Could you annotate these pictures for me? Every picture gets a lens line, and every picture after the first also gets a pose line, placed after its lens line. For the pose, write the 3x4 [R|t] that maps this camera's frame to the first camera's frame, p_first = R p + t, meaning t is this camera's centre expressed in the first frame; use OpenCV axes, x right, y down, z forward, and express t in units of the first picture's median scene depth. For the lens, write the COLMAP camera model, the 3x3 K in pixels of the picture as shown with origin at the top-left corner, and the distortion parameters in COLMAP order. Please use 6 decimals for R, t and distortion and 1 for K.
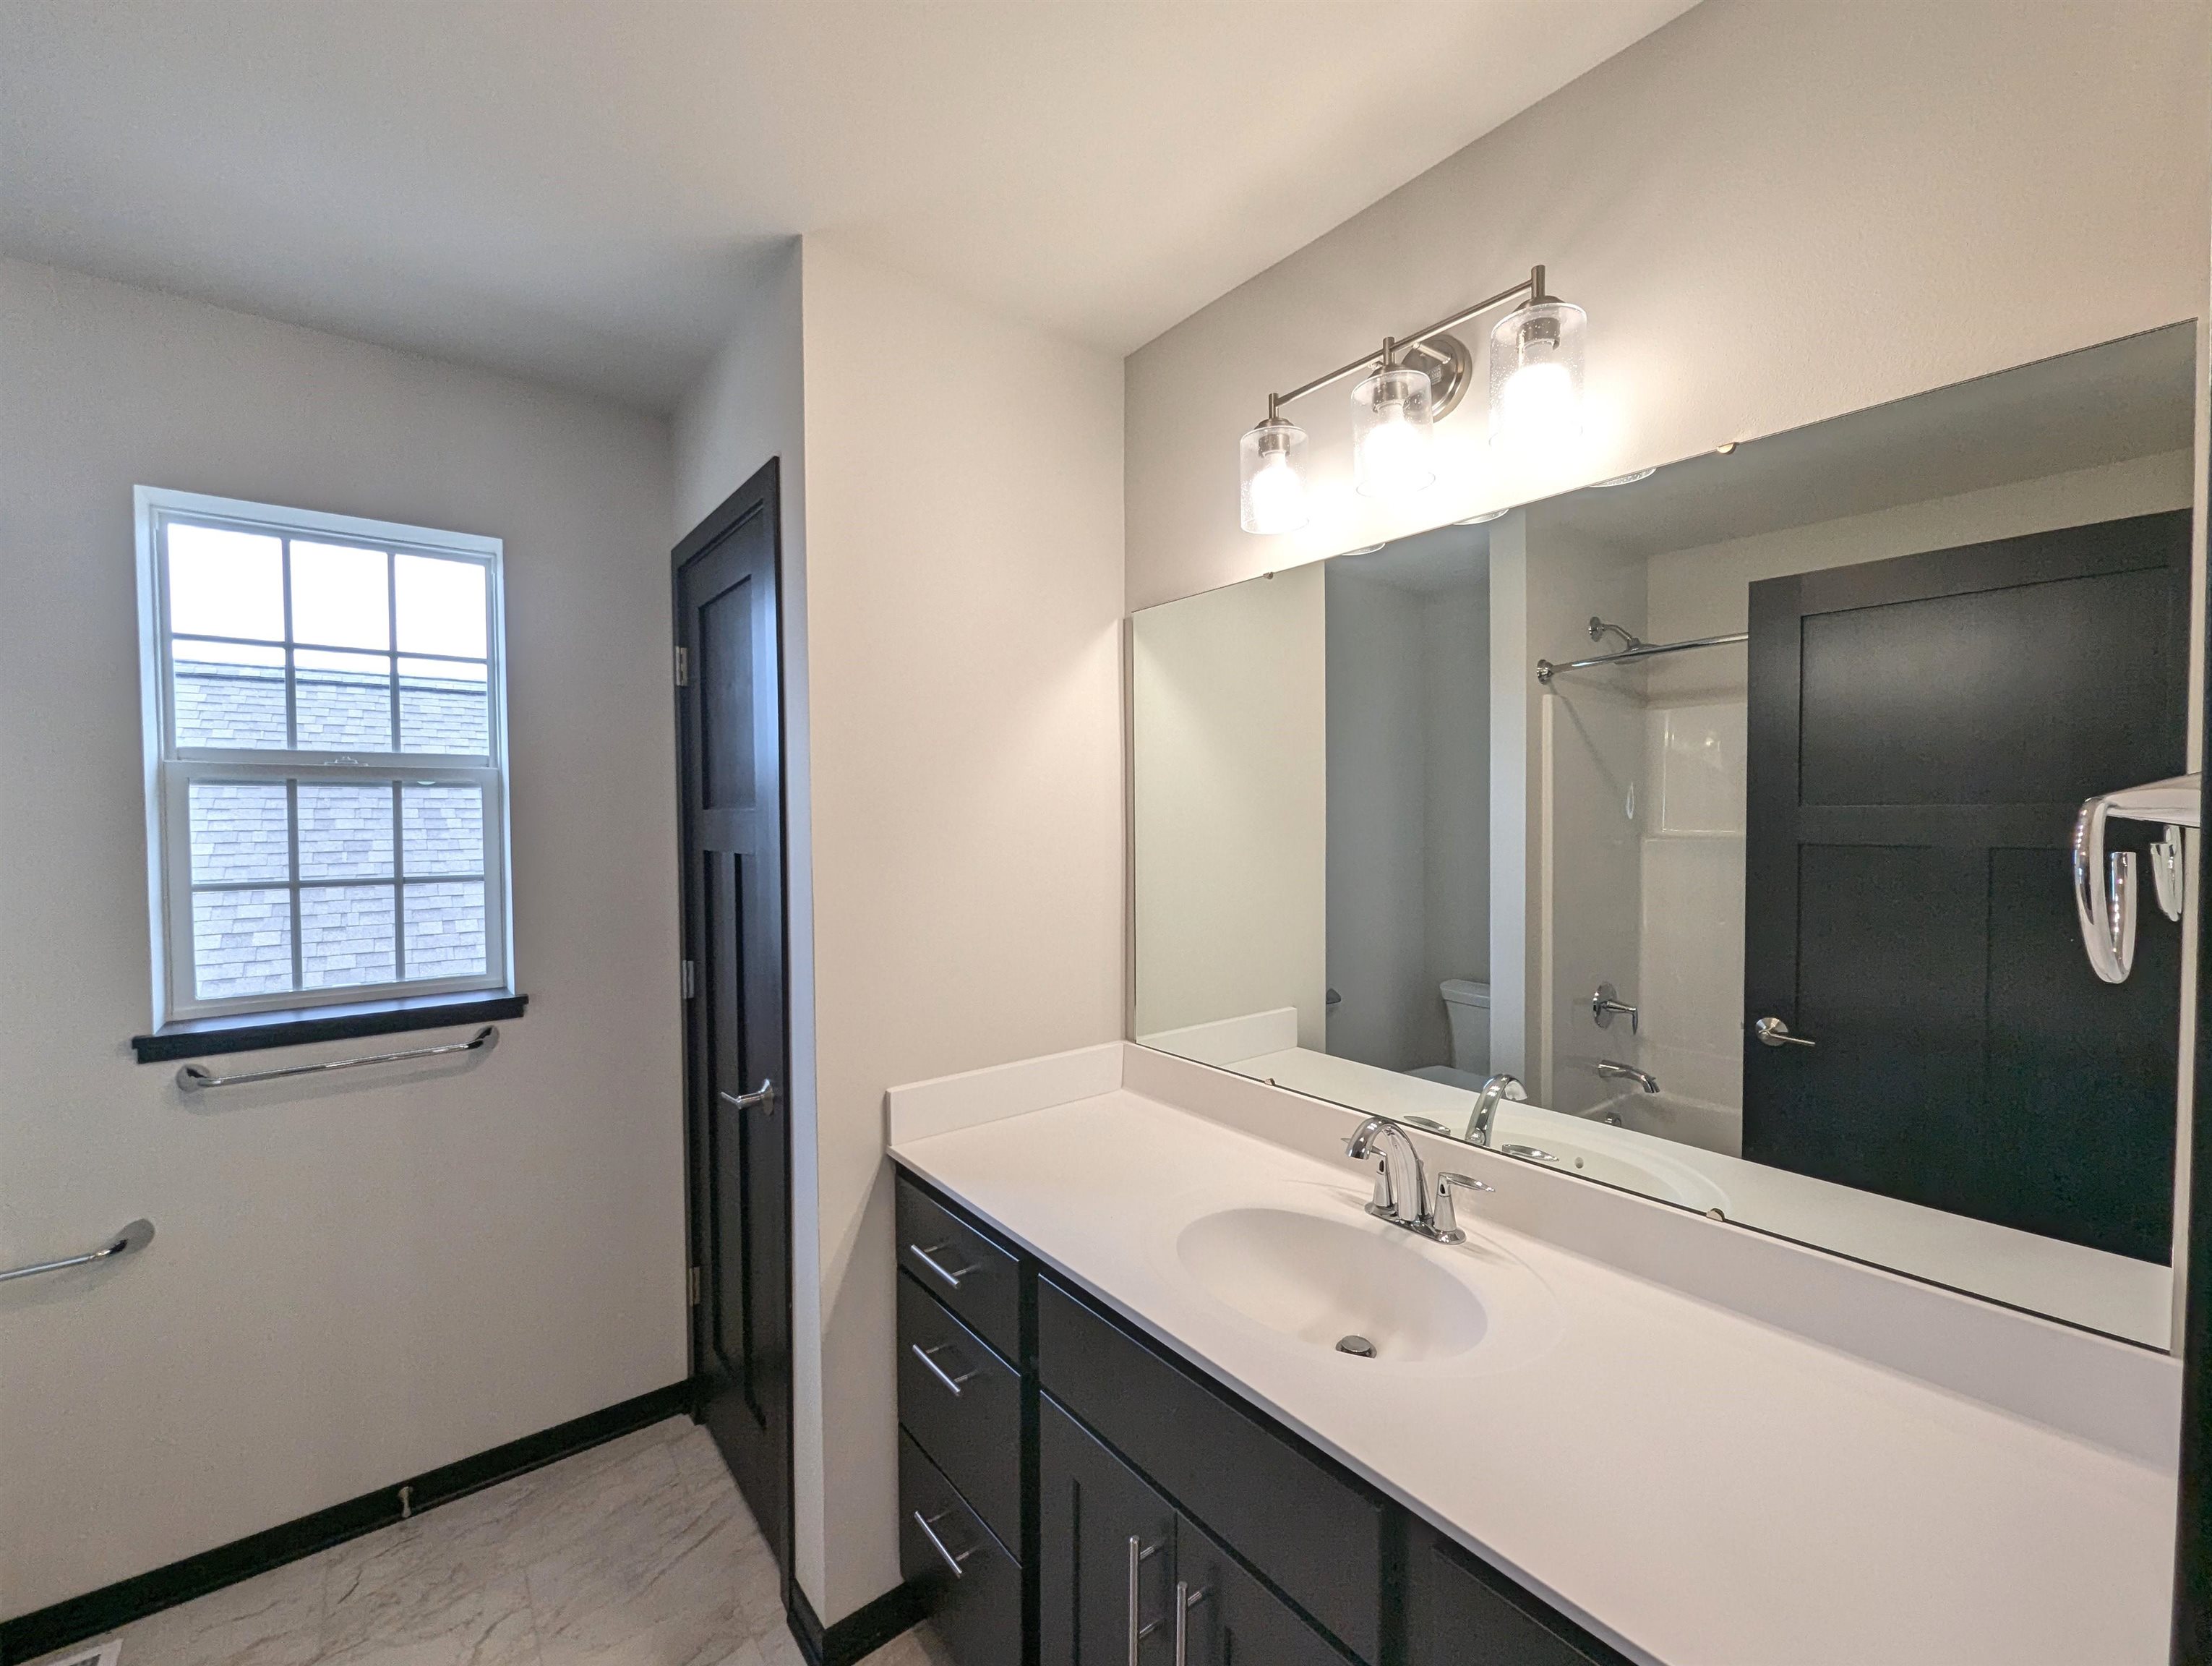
lens RADIAL K [[907.6, 0, 1098.8], [0, 907.6, 840.2], [0, 0, 1]] dist [0.001057, 0.000008]
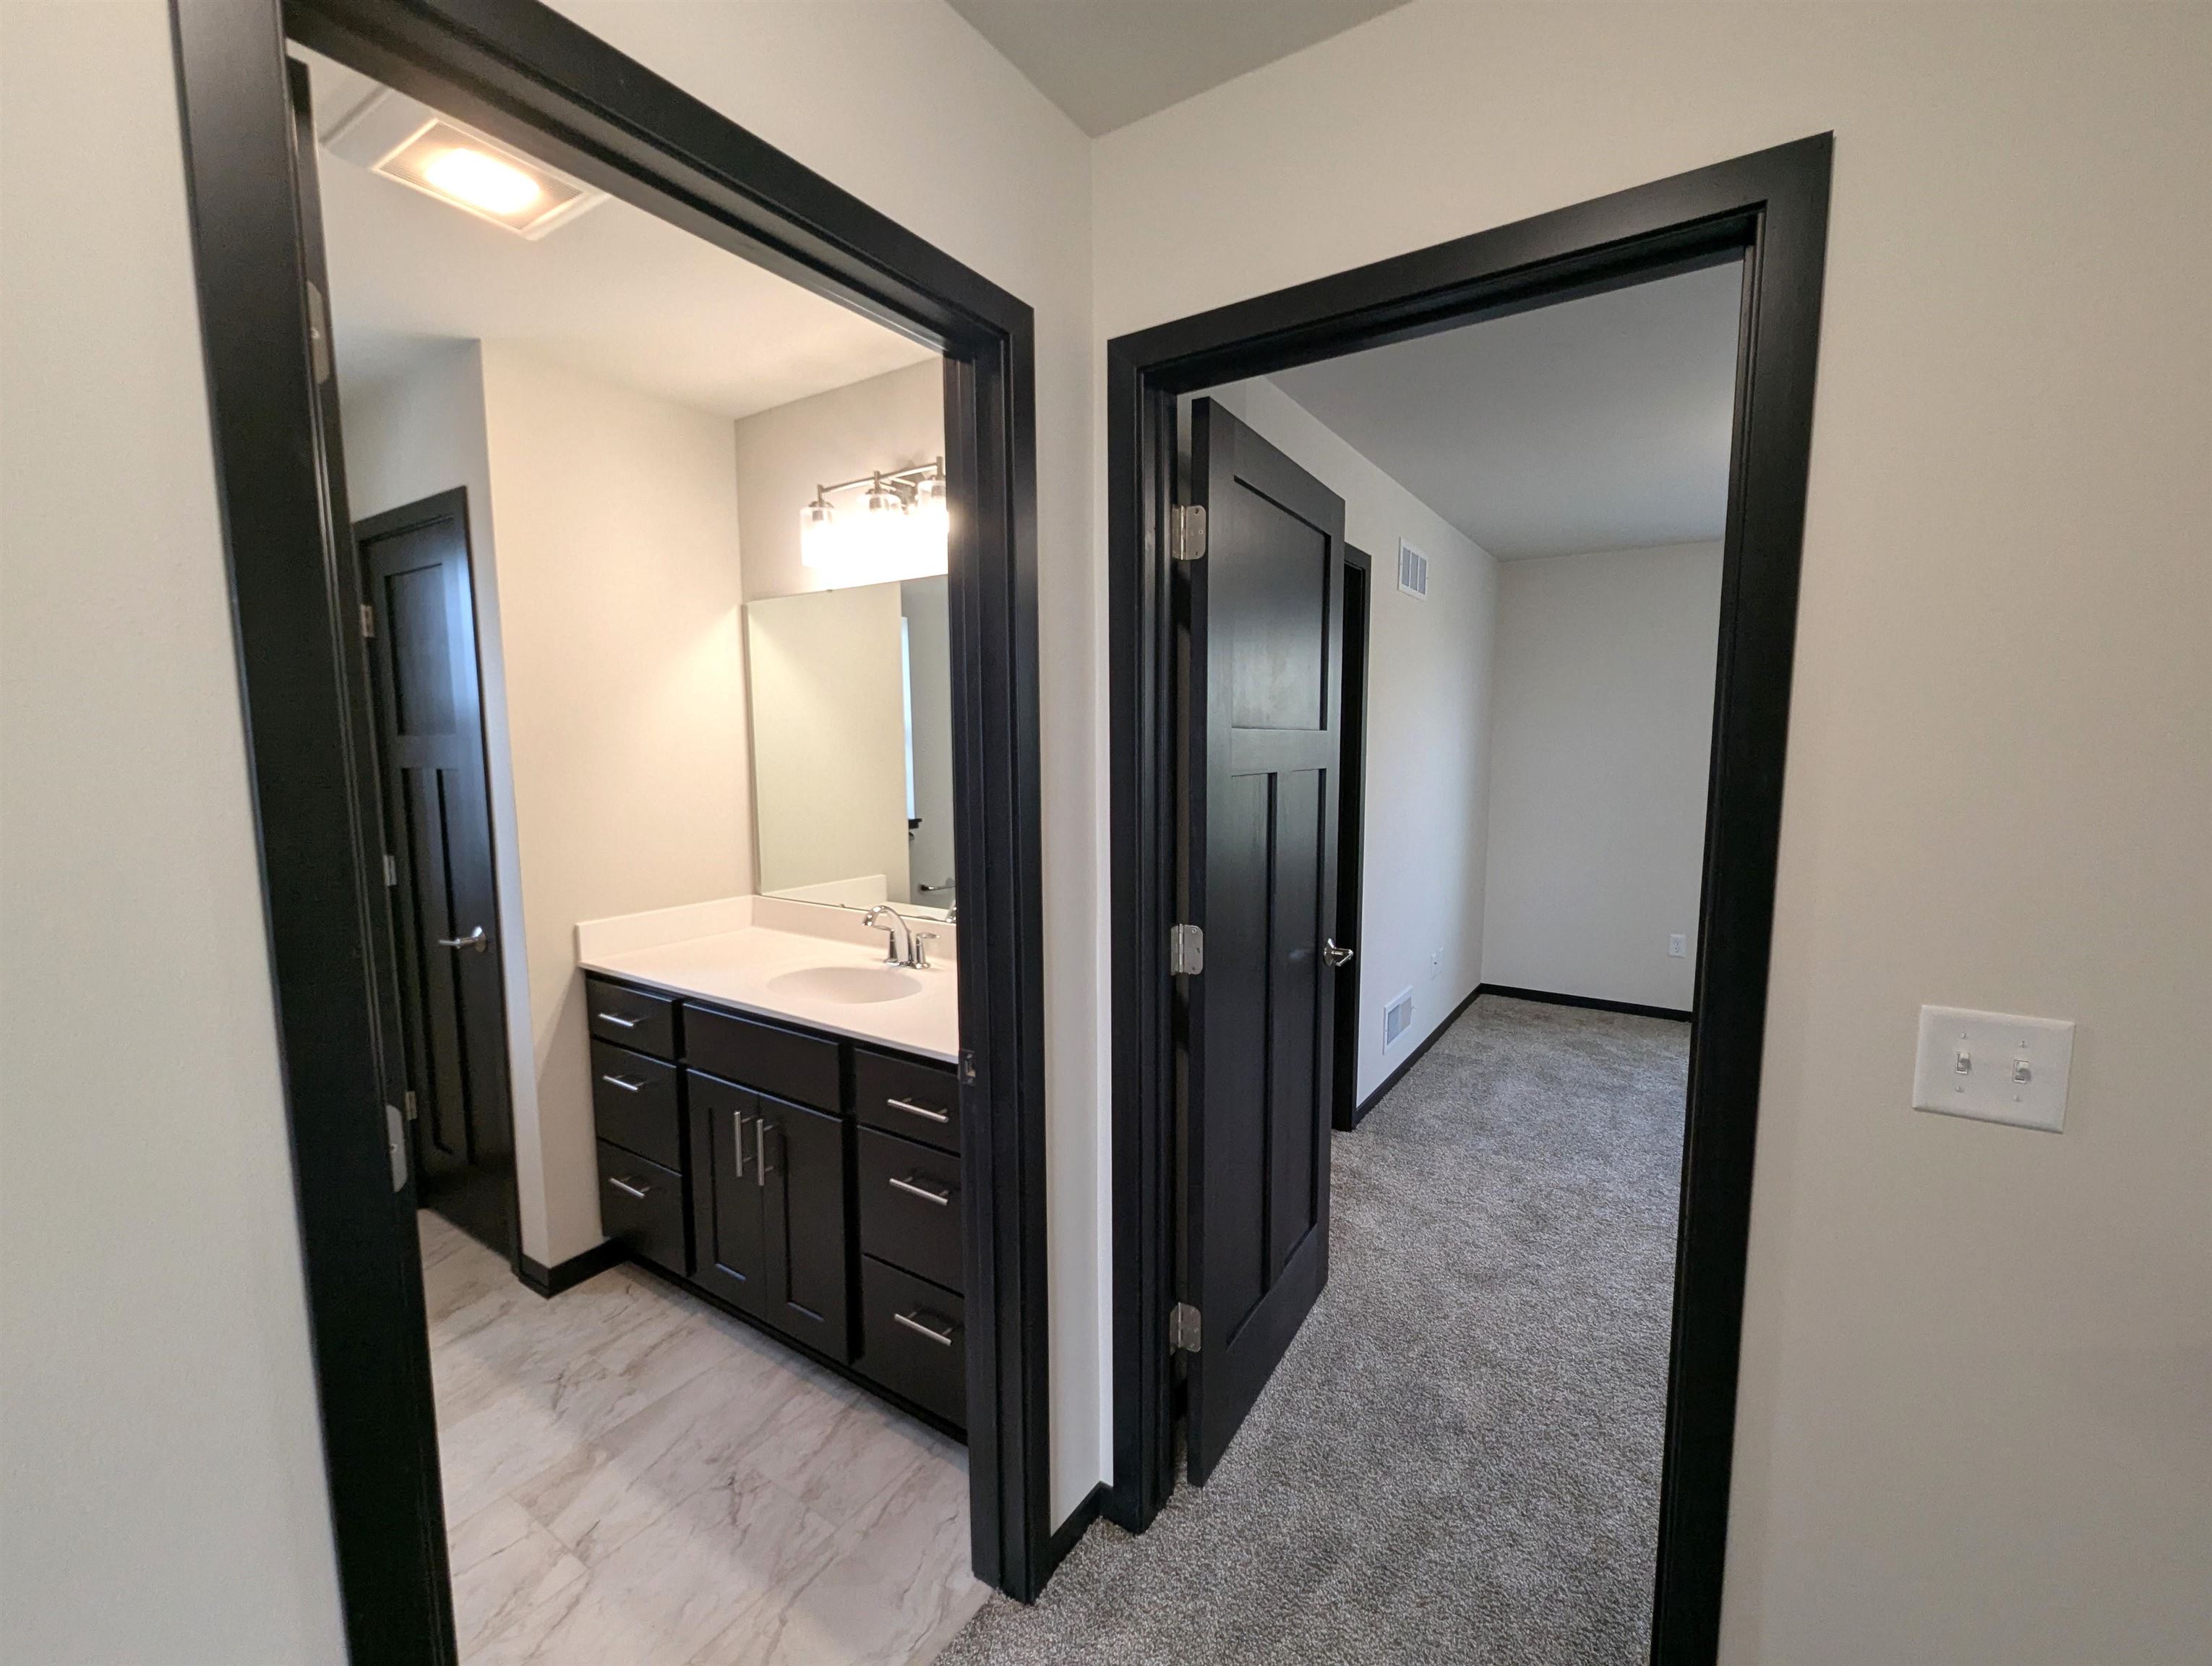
lens RADIAL K [[920.2, 0, 1112.2], [0, 920.2, 840.1], [0, 0, 1]] dist [-0.000020, -0.000405]
pose [[0.944877, -0.032056, 0.325852, 0.102098], [0.007056, 0.996958, 0.077616, 0.021361], [-0.327349, -0.071039, 0.942229, -0.640753]]
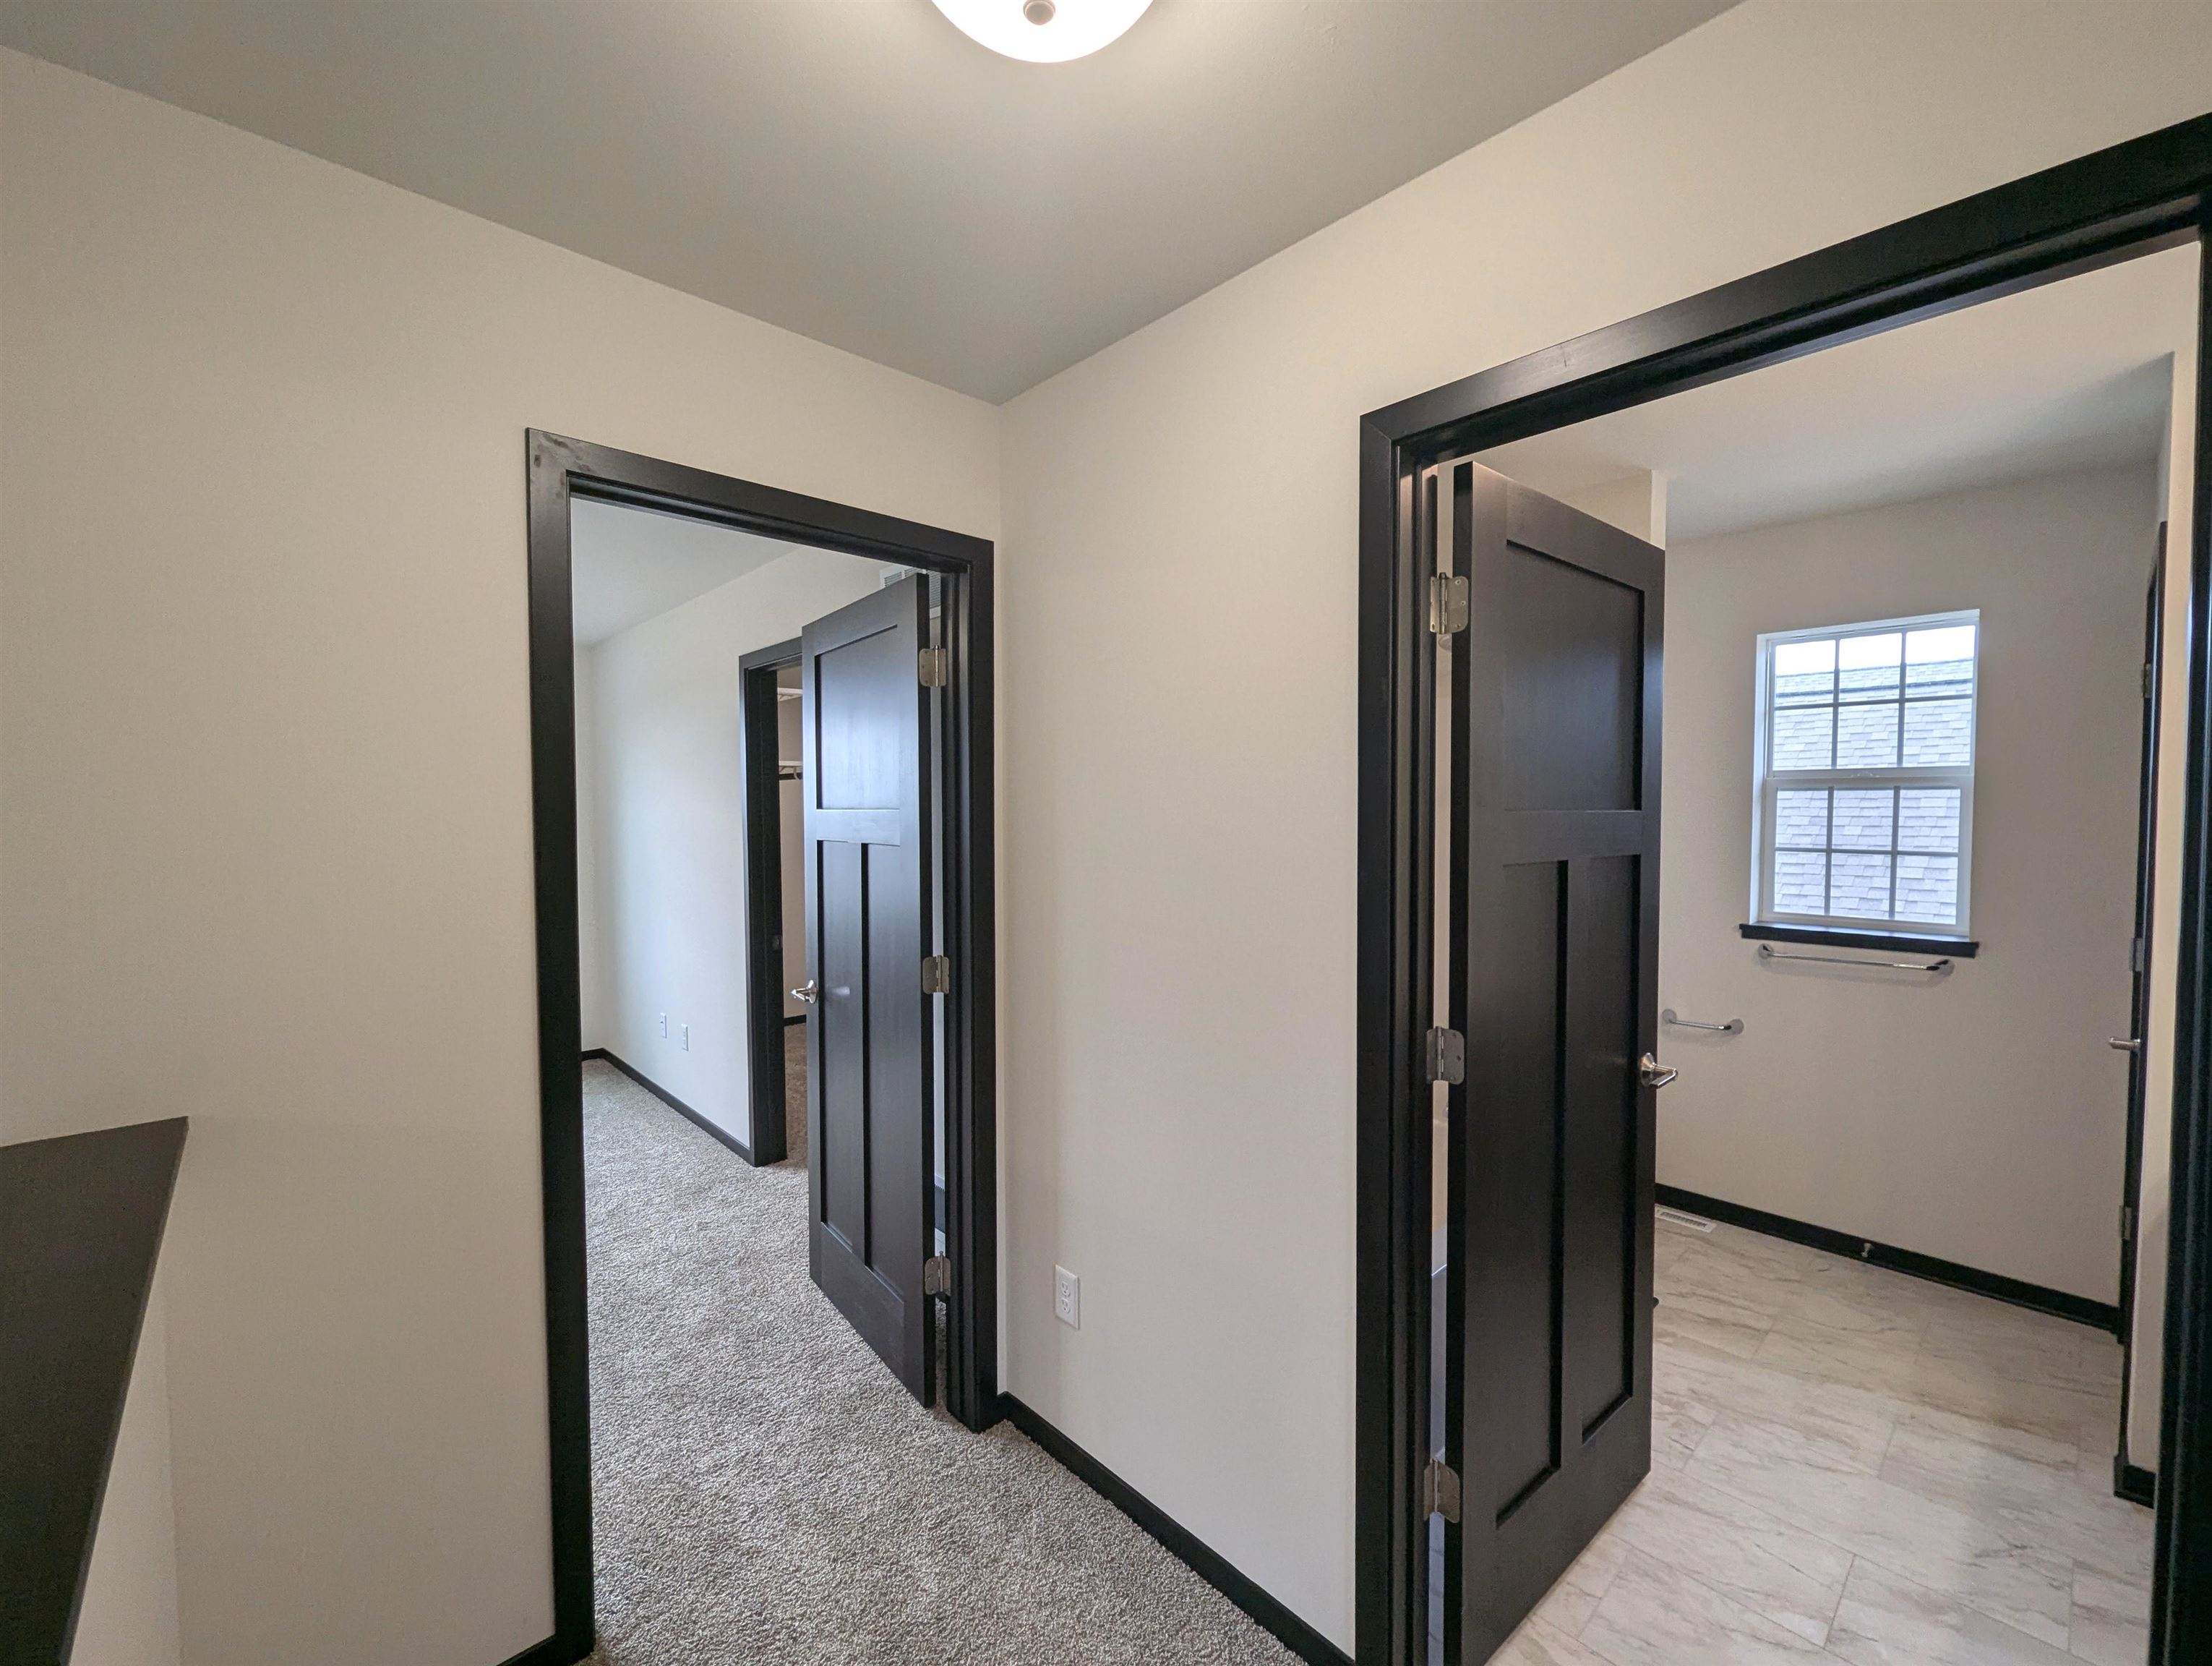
lens RADIAL K [[920.0, 0, 1105.6], [0, 920.0, 841.5], [0, 0, 1]] dist [0.000296, -0.000702]
pose [[0.084573, 0.042485, -0.995511, 0.683557], [-0.030464, 0.998734, 0.040035, 0.005800], [0.995951, 0.026941, 0.085760, -0.462296]]
